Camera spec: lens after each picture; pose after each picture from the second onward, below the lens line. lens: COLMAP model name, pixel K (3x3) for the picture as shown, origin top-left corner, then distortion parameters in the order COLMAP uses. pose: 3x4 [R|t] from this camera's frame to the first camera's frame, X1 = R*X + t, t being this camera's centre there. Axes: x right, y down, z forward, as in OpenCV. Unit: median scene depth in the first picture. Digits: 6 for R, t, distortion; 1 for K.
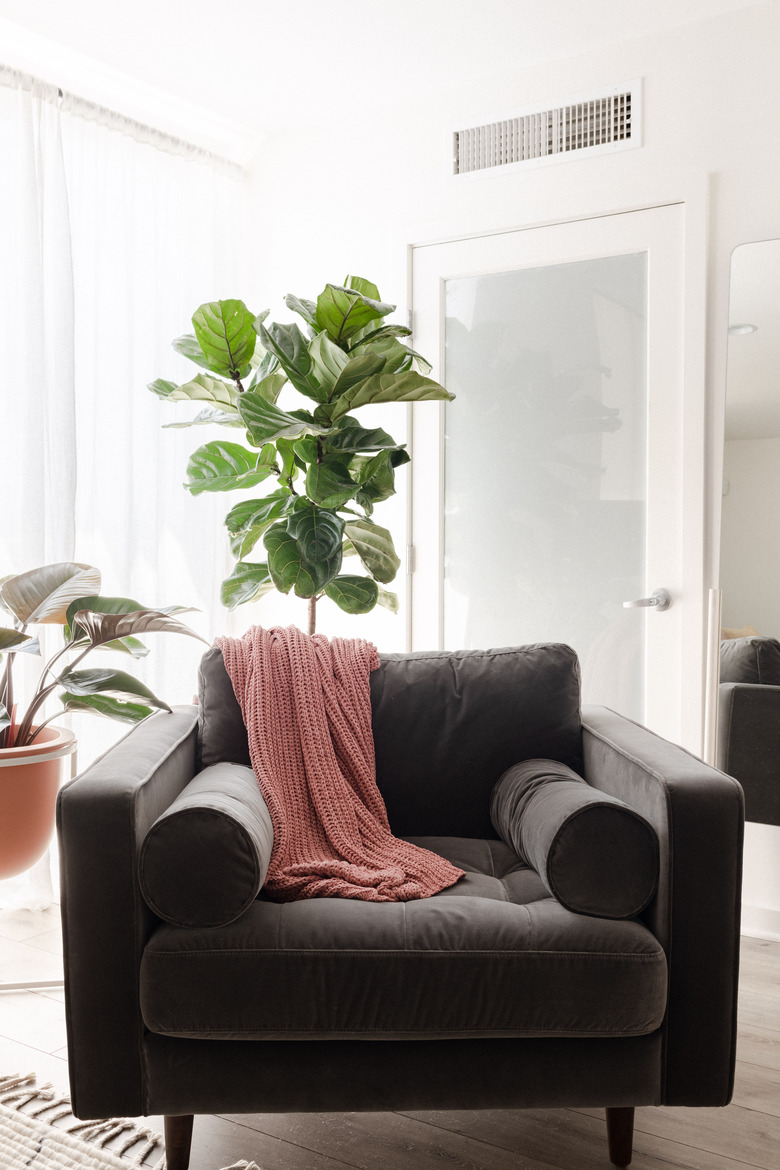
lens RADIAL K [[1188.3, 0, 386.7], [0, 1188.3, 579.5], [0, 0, 1]] dist [0.008309, 0.000000]
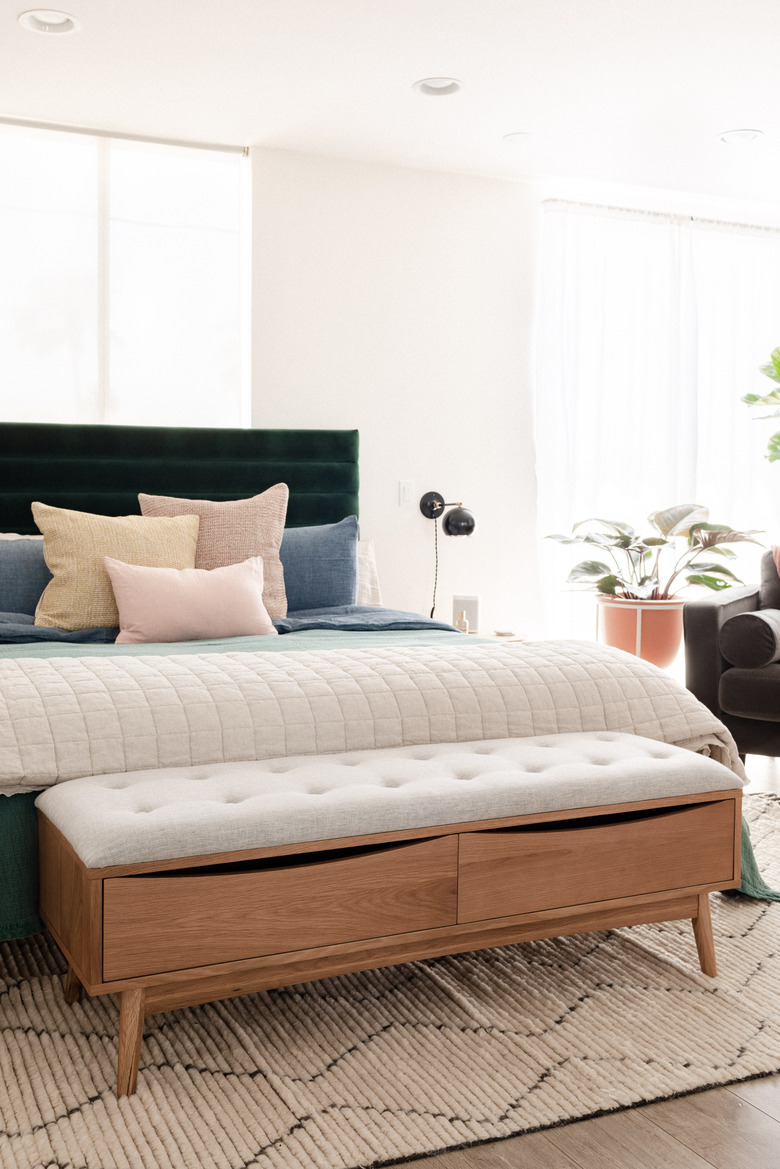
lens RADIAL K [[1187.3, 0, 355.2], [0, 1187.3, 515.0], [0, 0, 1]] dist [0.008309, 0.000000]
pose [[0.858507, 0.015843, -0.512558, 0.223243], [-0.021599, 0.999753, -0.005276, 0.023871], [0.512347, 0.015600, 0.858637, -0.821919]]
